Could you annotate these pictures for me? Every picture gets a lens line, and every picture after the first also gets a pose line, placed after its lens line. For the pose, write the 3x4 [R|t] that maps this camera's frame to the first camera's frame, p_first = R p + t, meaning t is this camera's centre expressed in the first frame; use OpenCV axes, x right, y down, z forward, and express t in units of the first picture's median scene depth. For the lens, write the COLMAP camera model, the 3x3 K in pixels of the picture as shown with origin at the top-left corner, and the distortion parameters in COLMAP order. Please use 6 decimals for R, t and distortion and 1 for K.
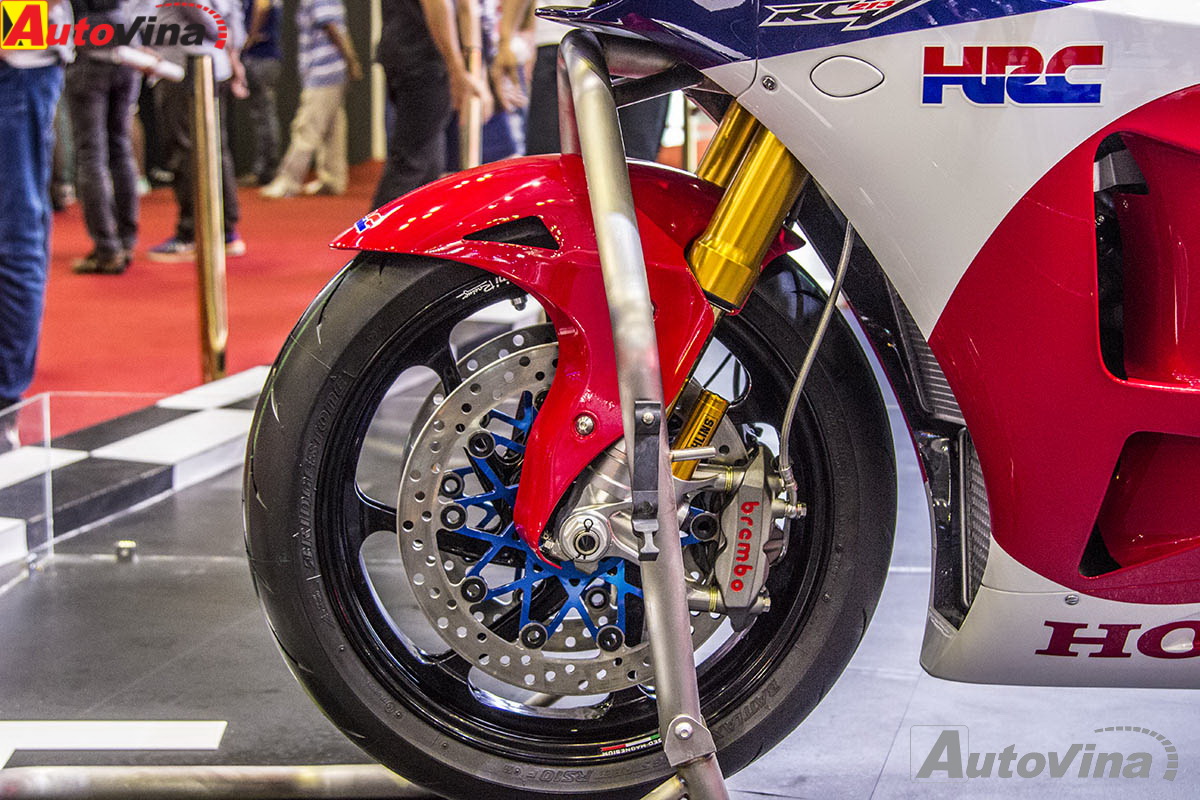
lens RADIAL K [[1879.2, 0, 595.3], [0, 1879.2, 401.3], [0, 0, 1]] dist [-0.004576, 0.000000]
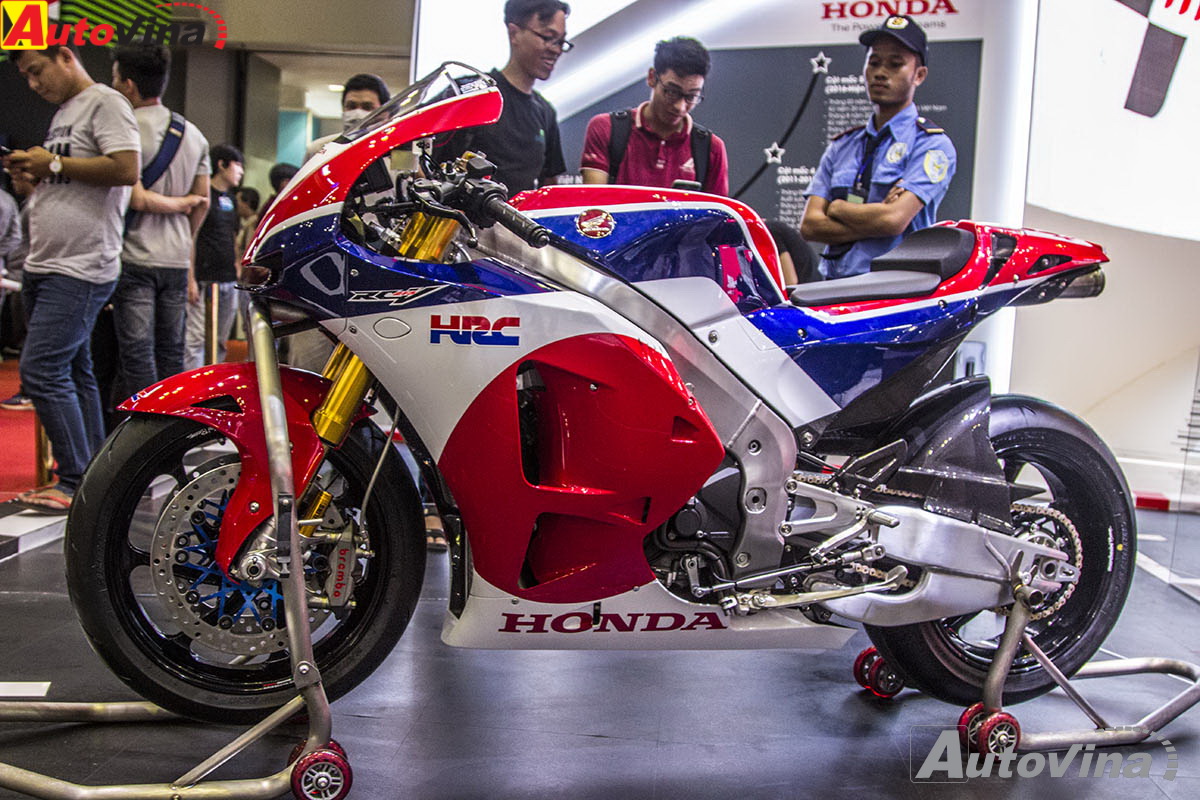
lens RADIAL K [[1275.9, 0, 572.3], [0, 1275.9, 417.4], [0, 0, 1]] dist [-0.100185, 0.000000]
pose [[0.979984, 0.019804, 0.198088, 0.051101], [-0.005231, 0.997258, -0.073825, 0.014614], [-0.199007, 0.071311, 0.977400, -0.289957]]
